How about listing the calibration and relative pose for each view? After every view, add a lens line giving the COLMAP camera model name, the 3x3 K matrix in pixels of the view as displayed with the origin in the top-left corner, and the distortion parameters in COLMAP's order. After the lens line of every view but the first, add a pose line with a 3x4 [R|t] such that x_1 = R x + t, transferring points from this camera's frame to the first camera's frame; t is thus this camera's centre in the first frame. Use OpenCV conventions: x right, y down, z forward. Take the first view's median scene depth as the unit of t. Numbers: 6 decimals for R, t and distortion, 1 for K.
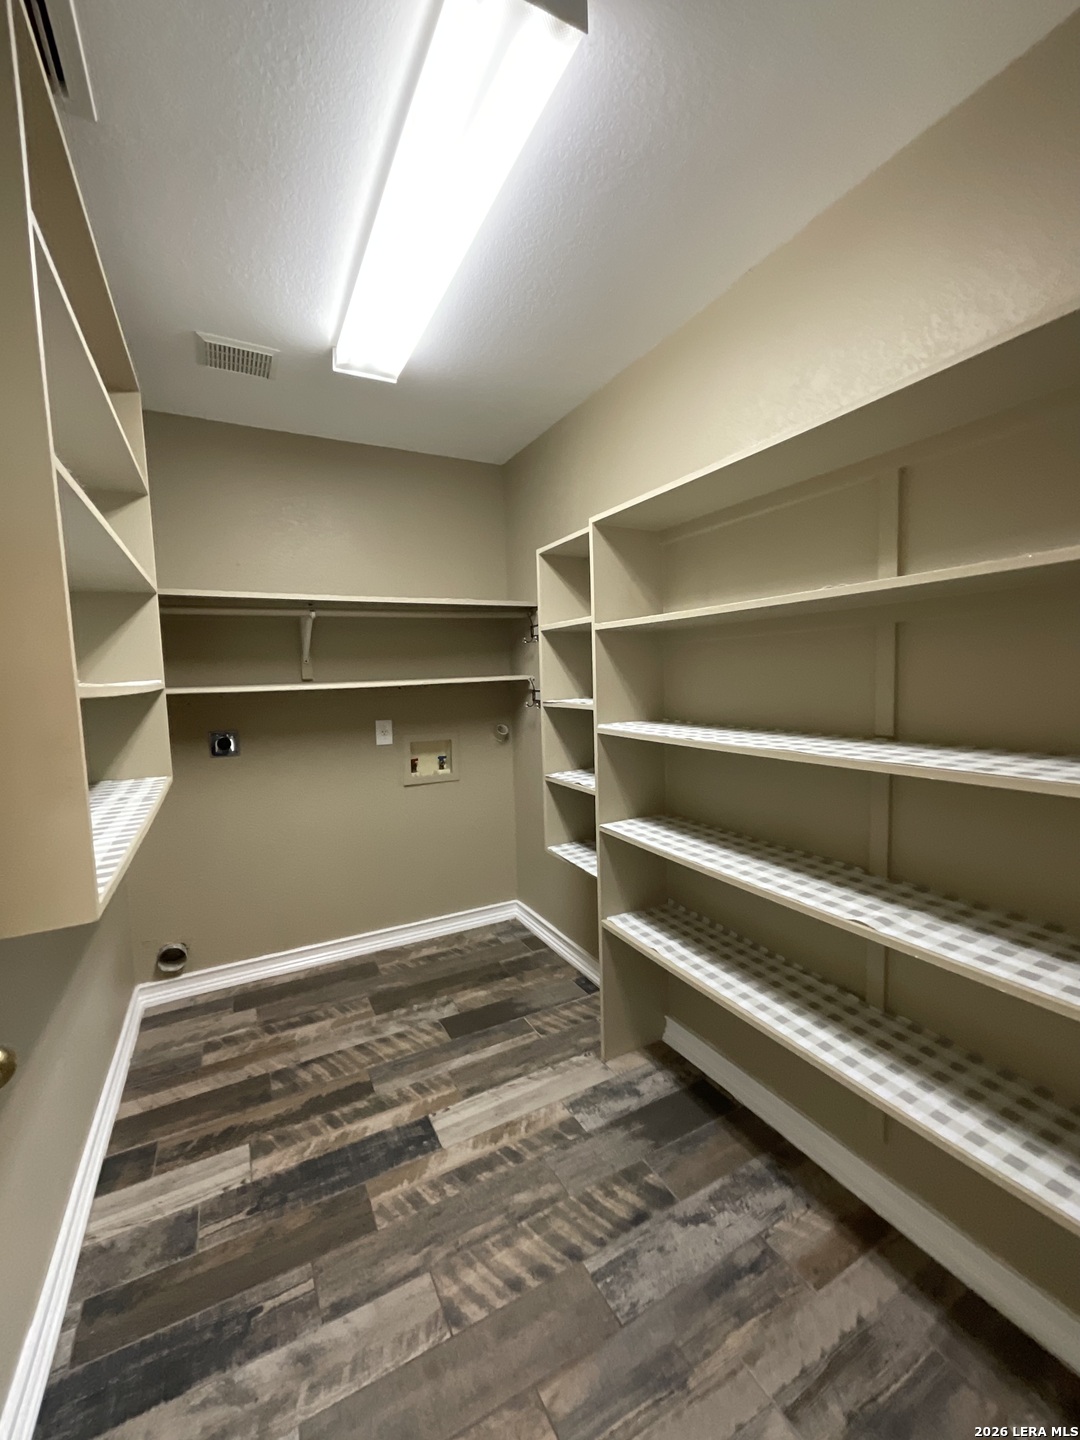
lens RADIAL K [[586.7, 0, 537.9], [0, 586.7, 718.4], [0, 0, 1]] dist [0.008413, -0.002887]
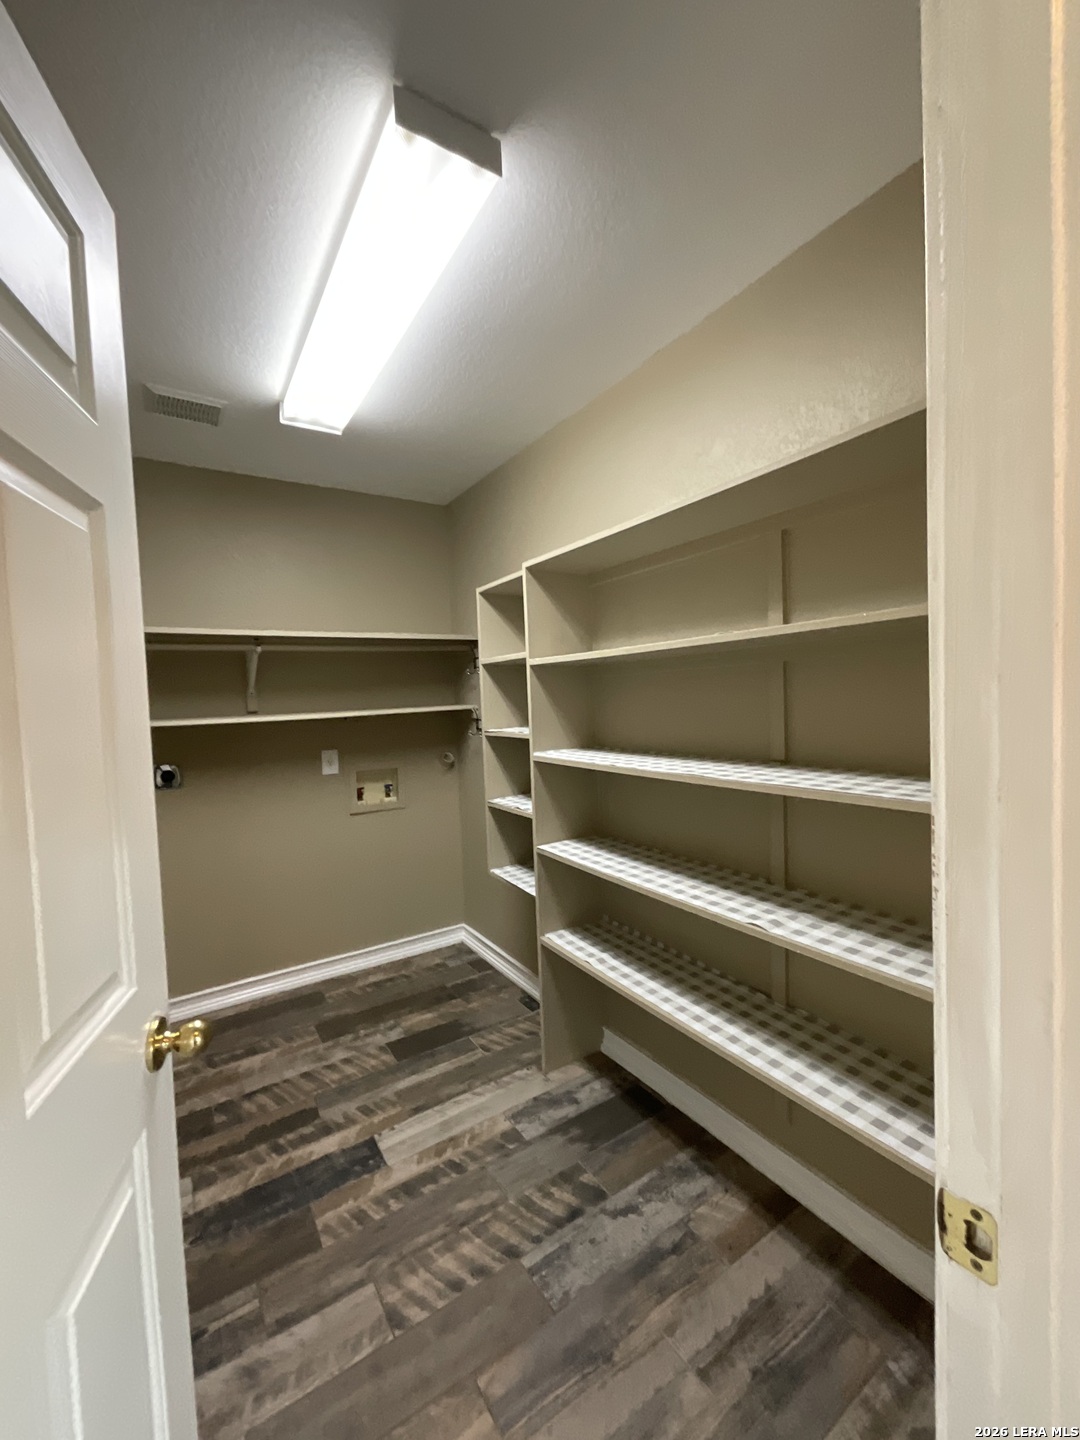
lens RADIAL K [[586.7, 0, 534.9], [0, 586.7, 726.0], [0, 0, 1]] dist [0.008413, -0.002887]
pose [[0.997031, -0.008803, 0.076496, 0.027455], [0.011163, 0.999473, -0.030486, -0.006035], [-0.076187, 0.031249, 0.996604, -0.086335]]
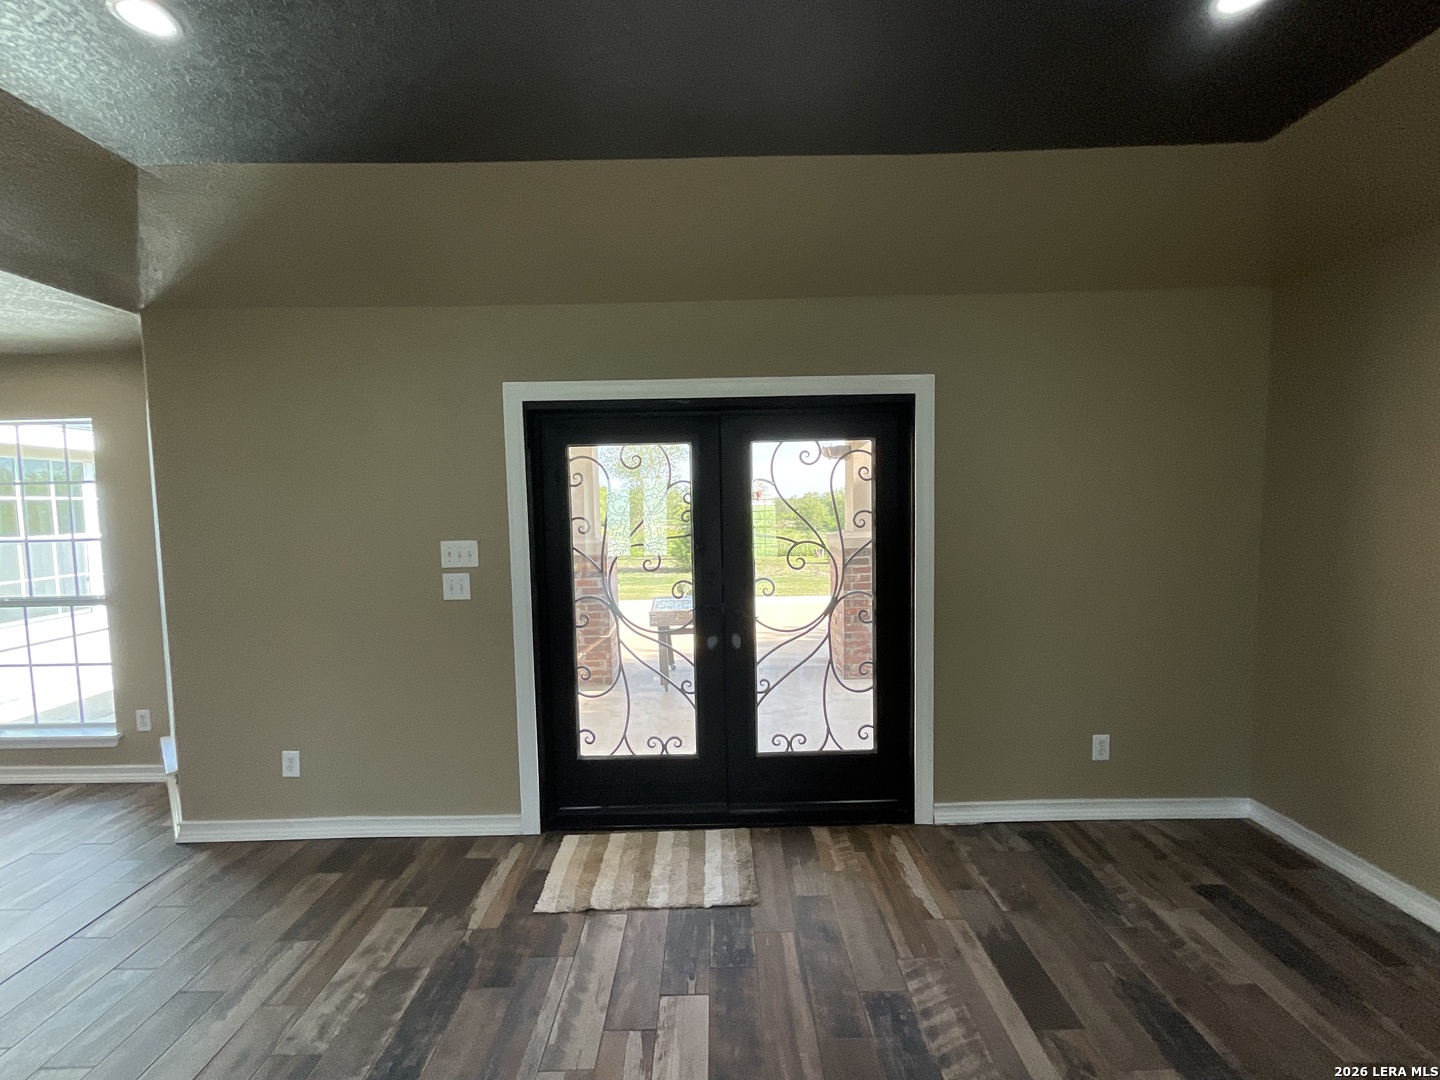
lens RADIAL K [[586.7, 0, 716.0], [0, 586.7, 538.9], [0, 0, 1]] dist [0.008413, -0.002887]
pose [[-0.467238, 0.106205, -0.877730, 1.128467], [-0.028443, 0.990439, 0.134984, -0.238854], [0.883674, 0.088035, -0.459750, 1.007410]]
